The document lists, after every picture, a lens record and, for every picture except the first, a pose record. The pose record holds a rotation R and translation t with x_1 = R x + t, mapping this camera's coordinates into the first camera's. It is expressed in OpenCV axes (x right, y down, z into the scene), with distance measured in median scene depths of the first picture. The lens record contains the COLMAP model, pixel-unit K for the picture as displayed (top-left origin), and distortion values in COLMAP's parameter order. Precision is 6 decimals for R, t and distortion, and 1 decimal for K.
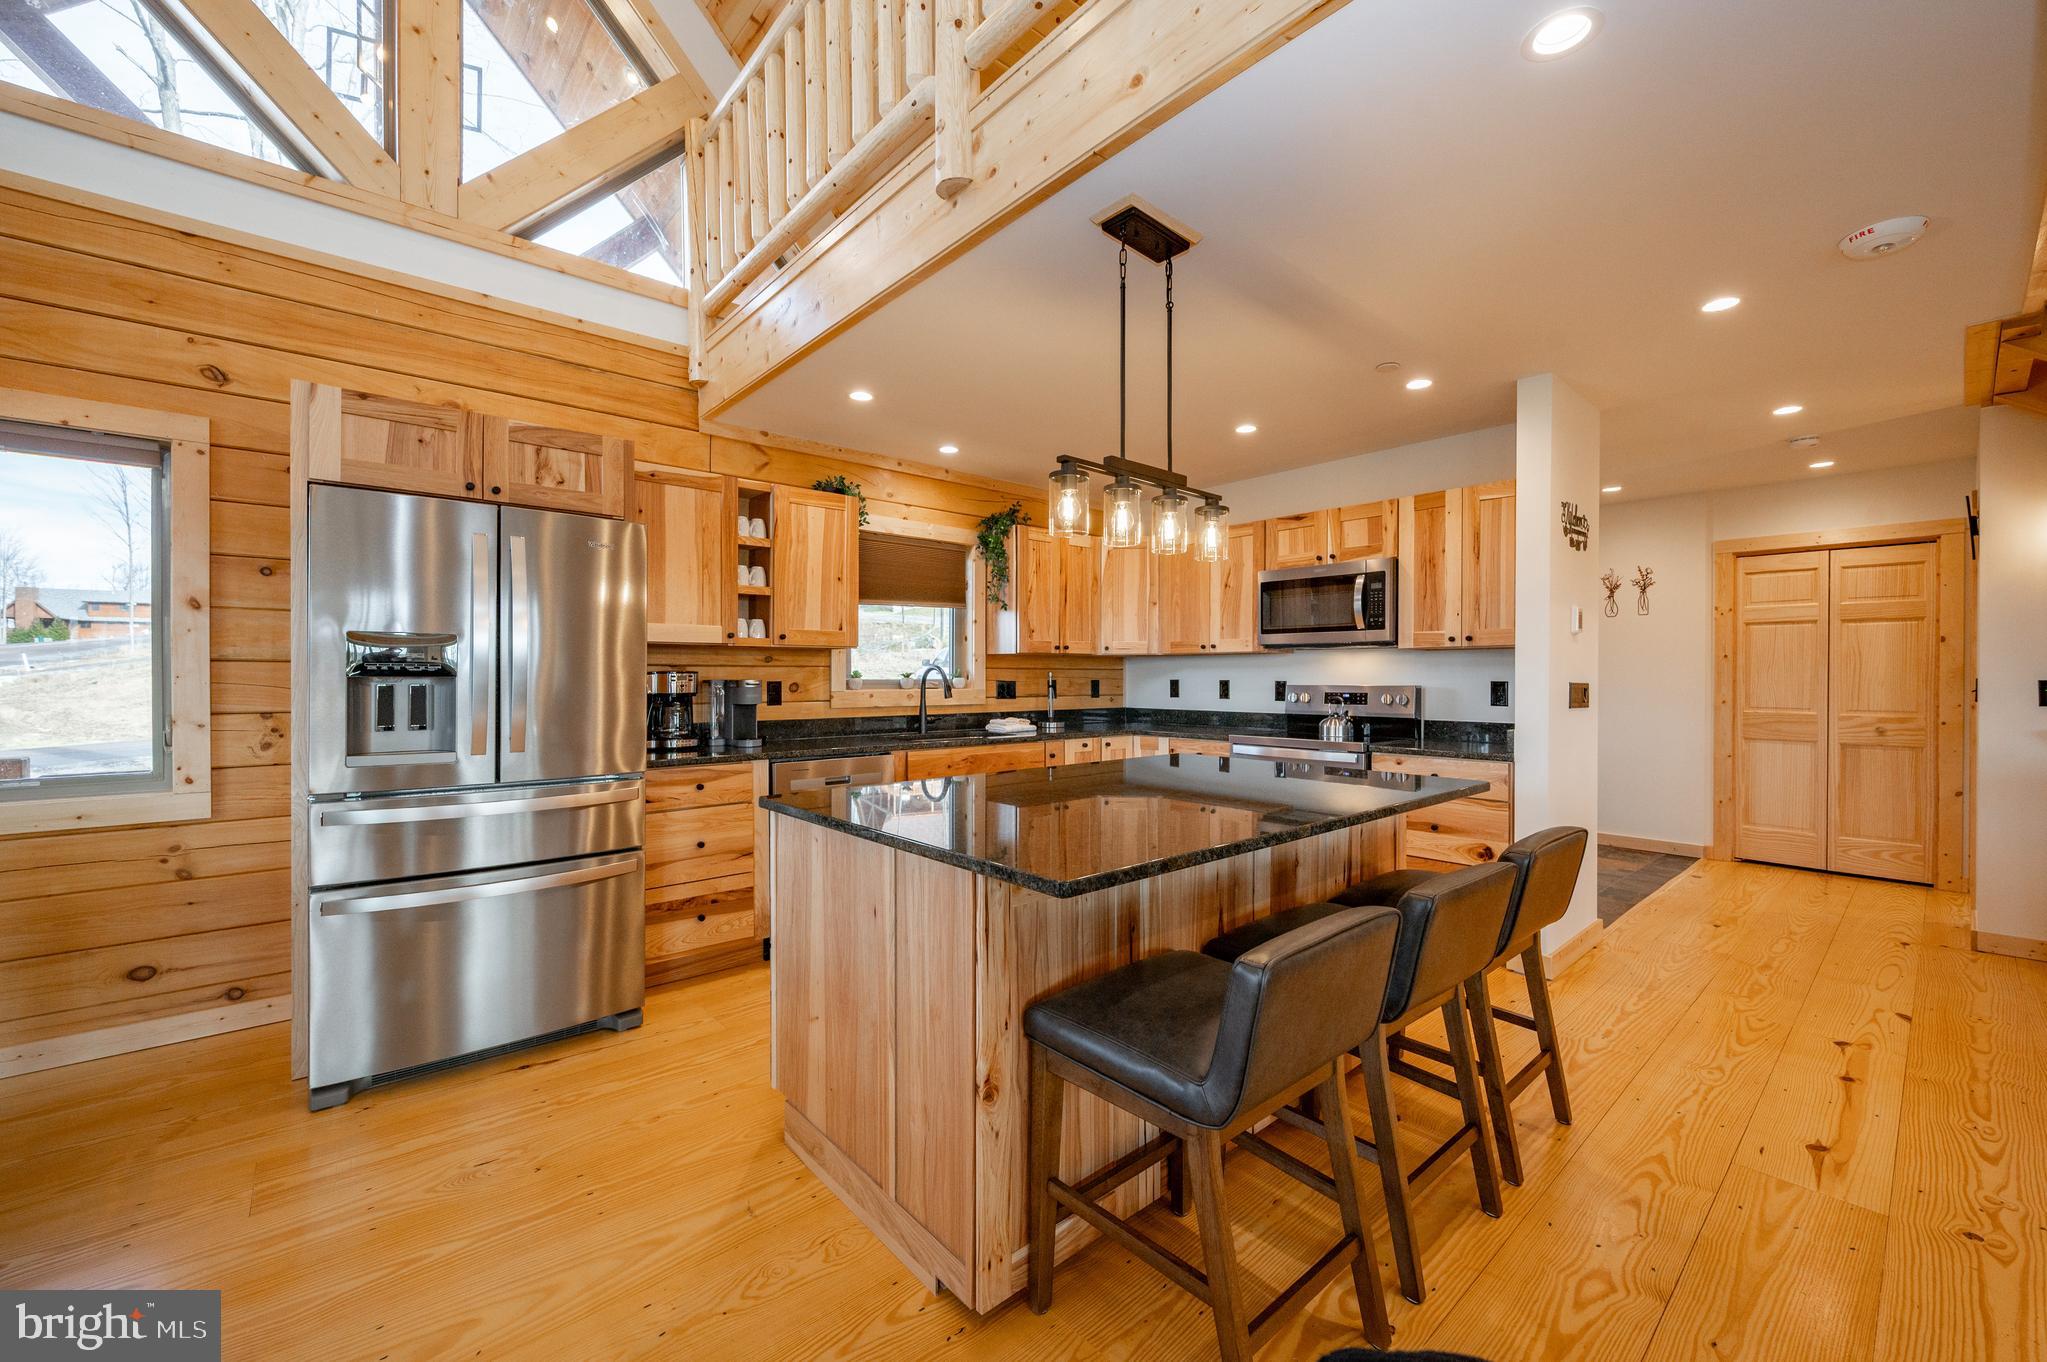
lens RADIAL K [[821.5, 0, 1063.9], [0, 821.5, 678.1], [0, 0, 1]] dist [-0.000012, 0.000273]
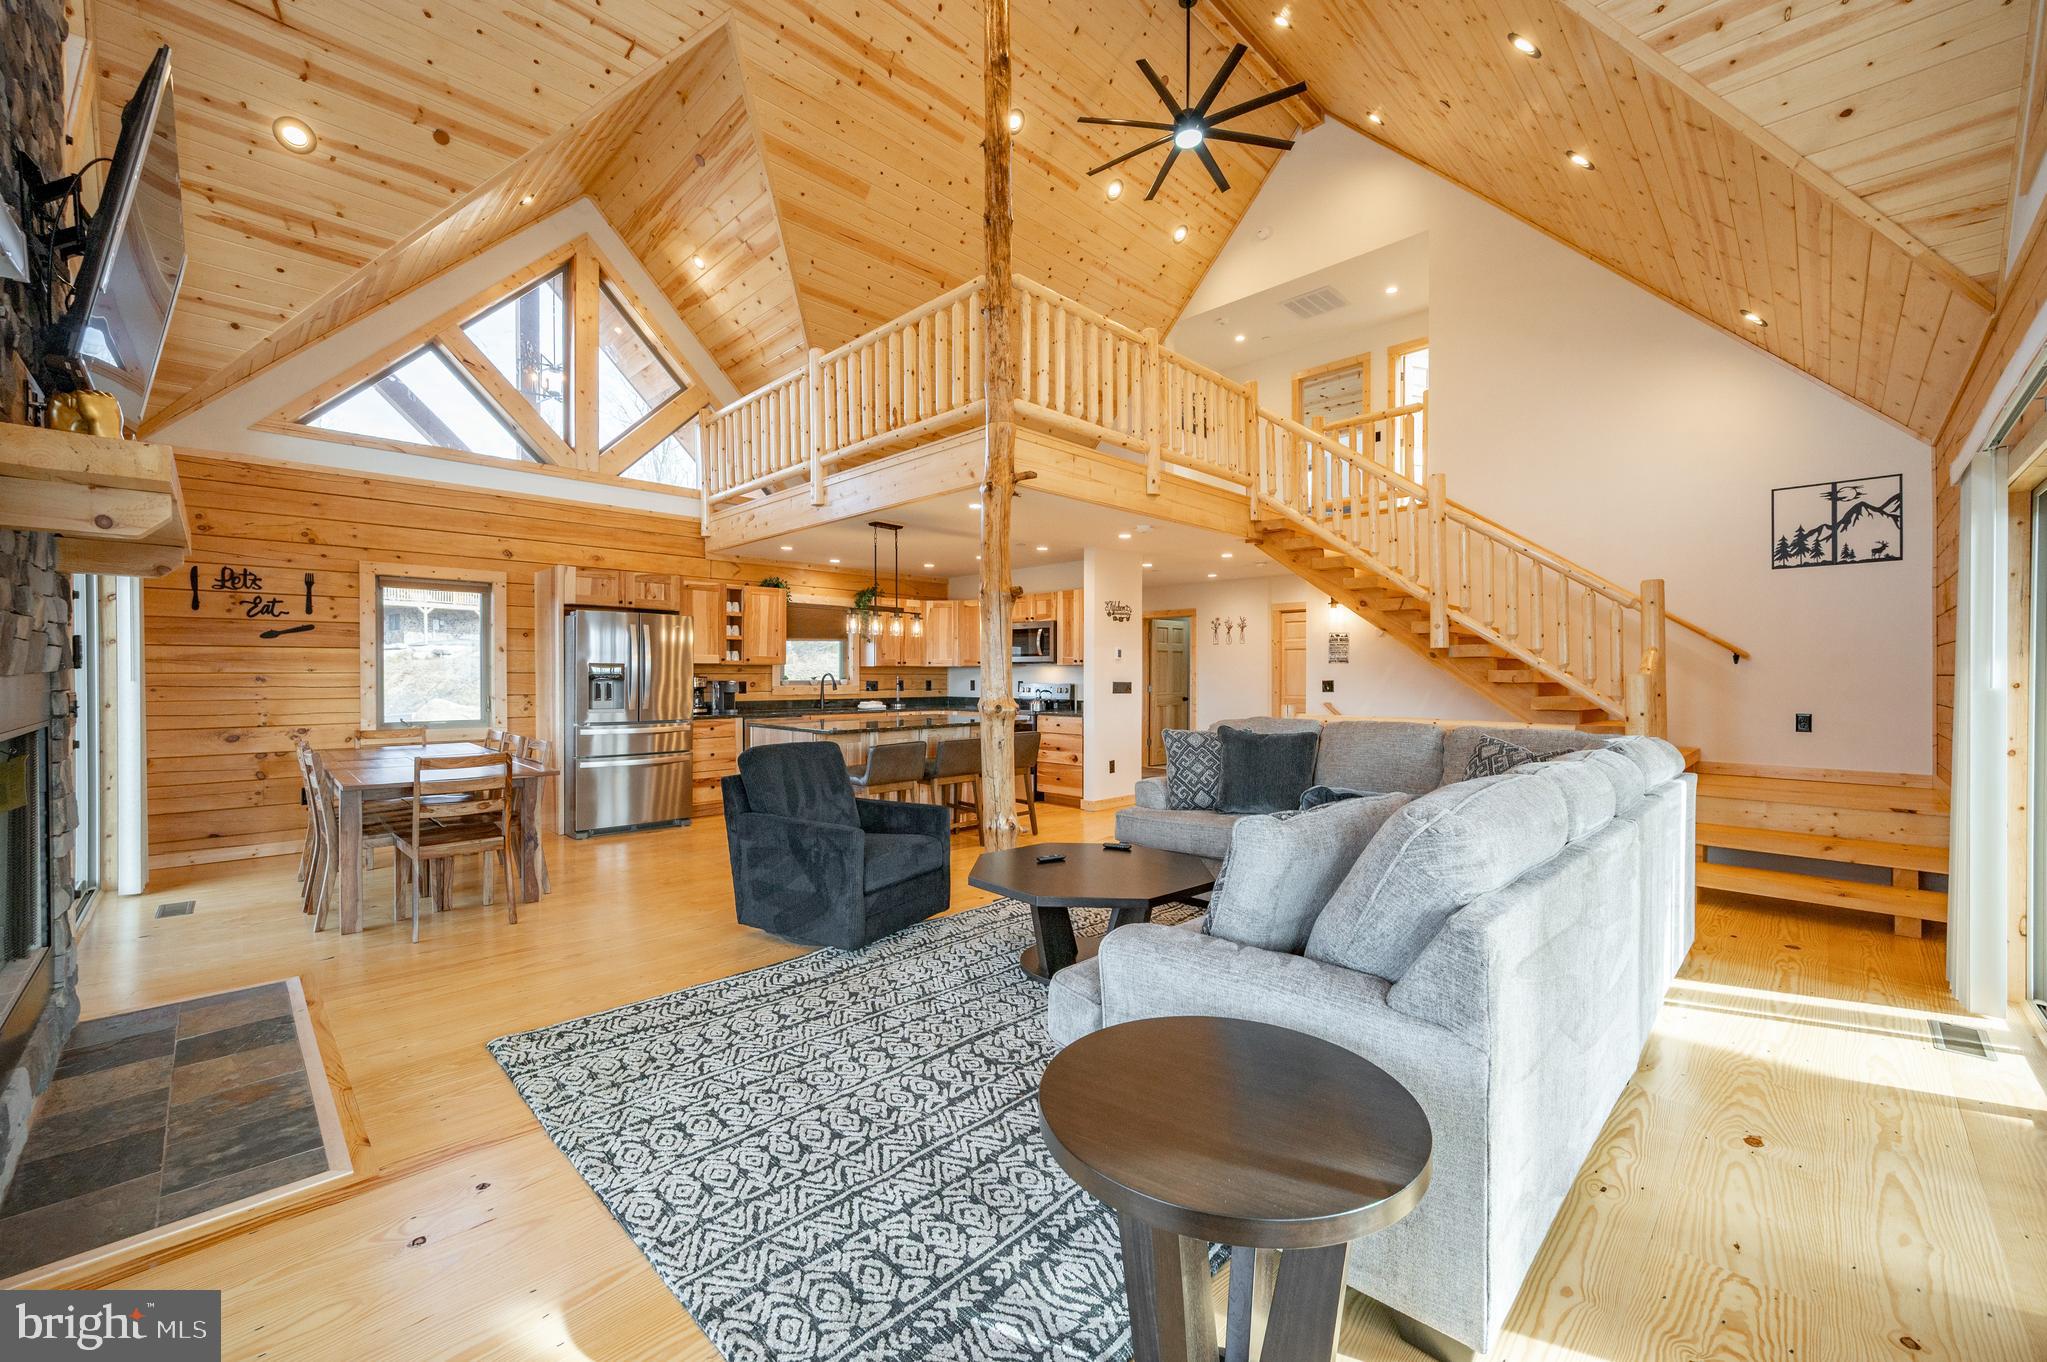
lens RADIAL K [[821.5, 0, 1080.4], [0, 821.5, 679.1], [0, 0, 1]] dist [-0.000012, 0.000273]
pose [[0.996383, -0.001328, 0.084963, 0.300892], [0.001342, 0.999999, -0.000108, -0.000409], [-0.084963, 0.000222, 0.996384, -1.079720]]
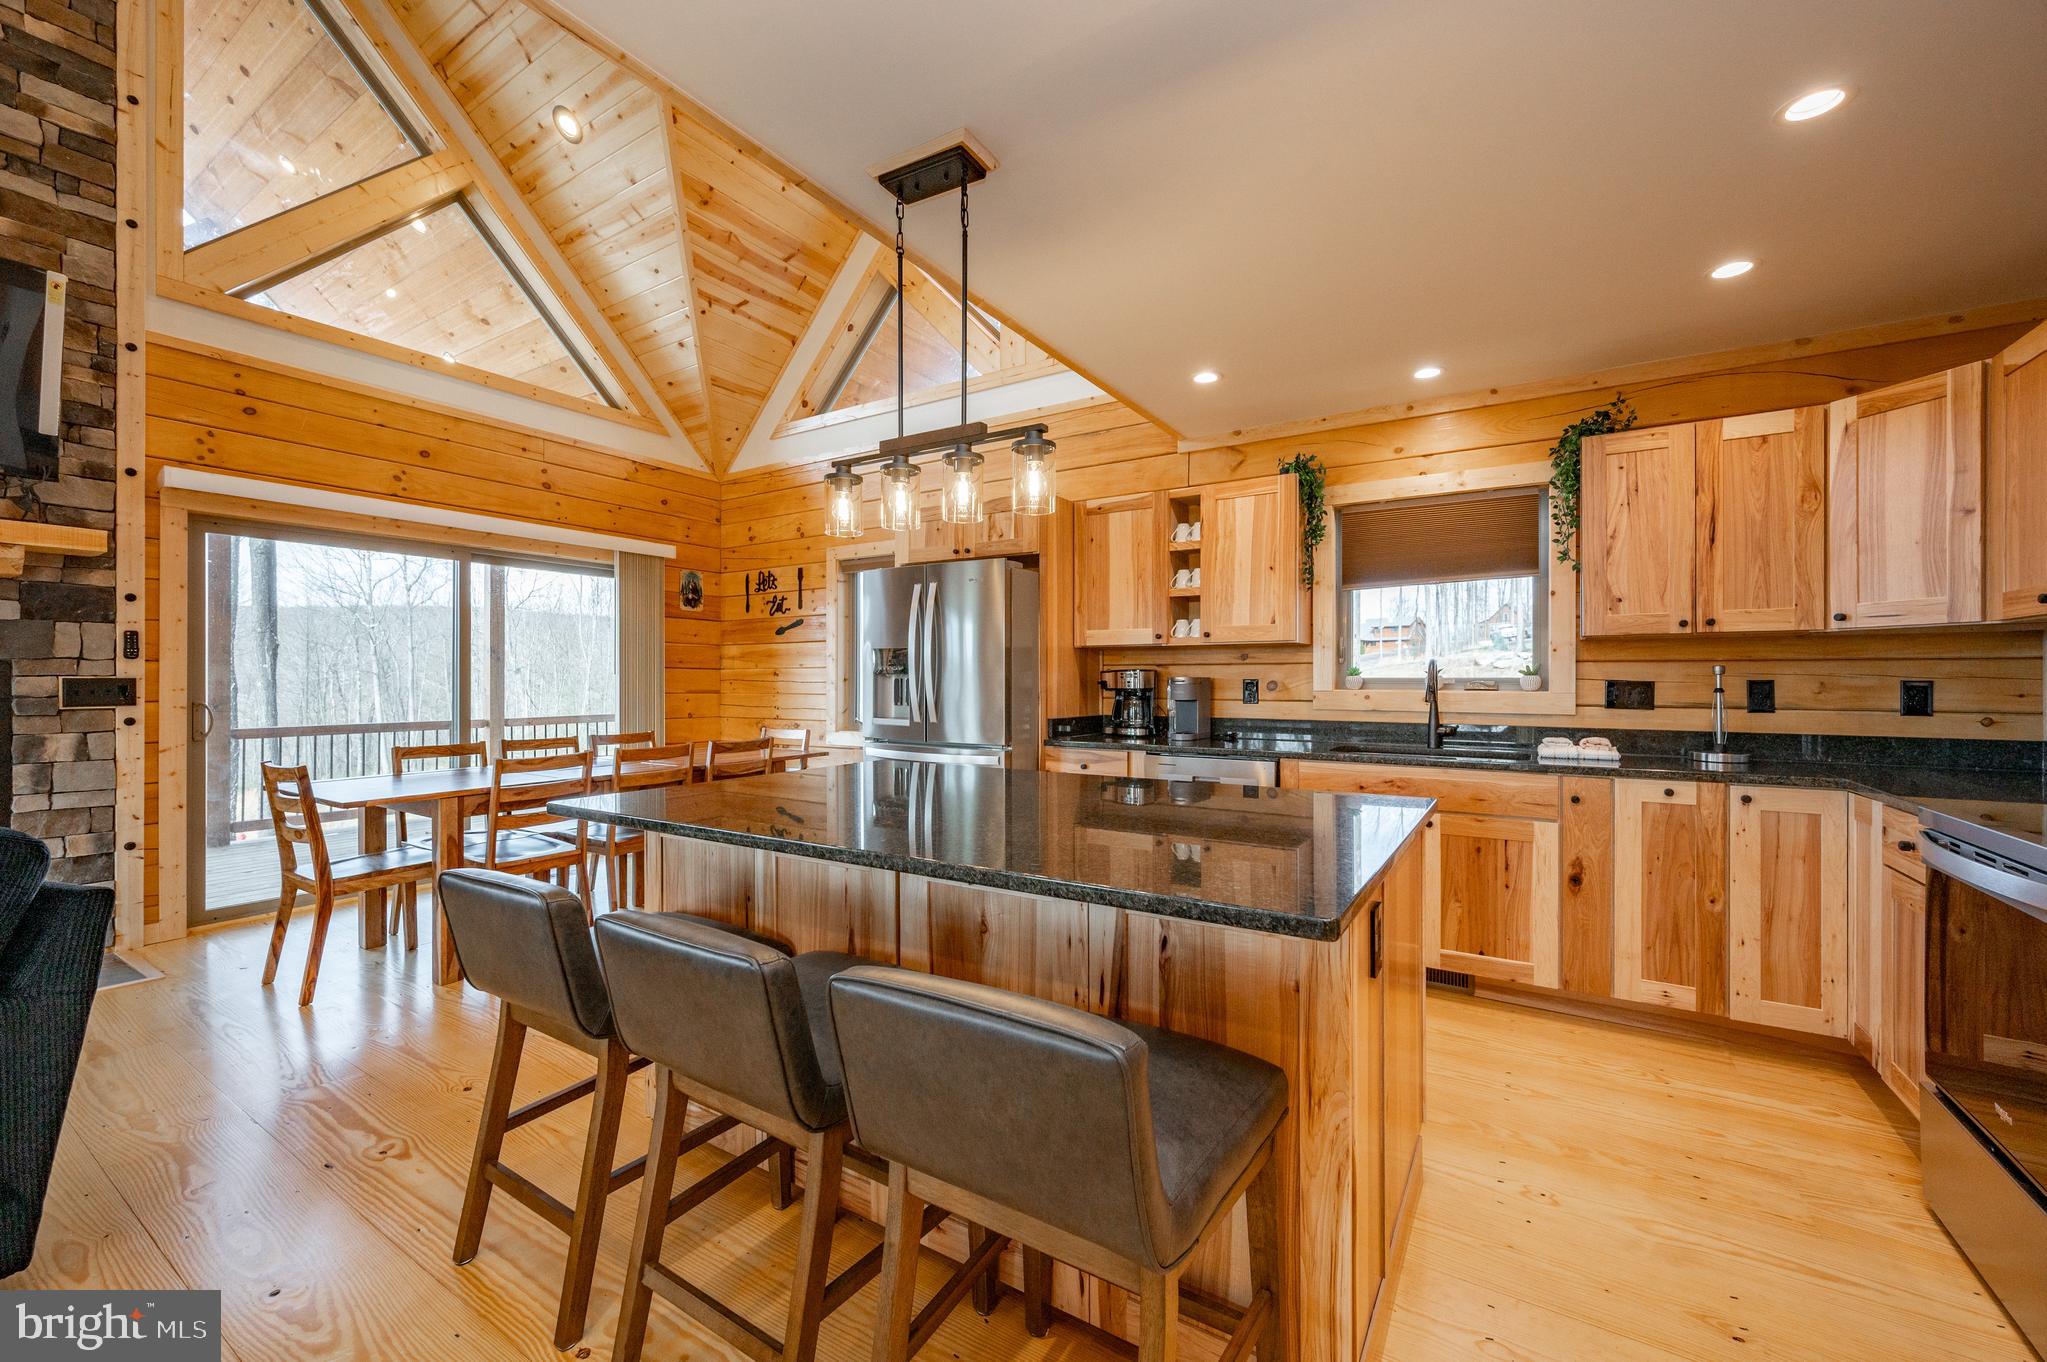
lens RADIAL K [[821.5, 0, 975.8], [0, 821.5, 680.4], [0, 0, 1]] dist [-0.000012, 0.000273]
pose [[0.233299, 0.002968, -0.972400, 0.556760], [-0.004508, 0.999988, 0.001970, 0.005070], [0.972395, 0.003924, 0.233310, 0.470702]]
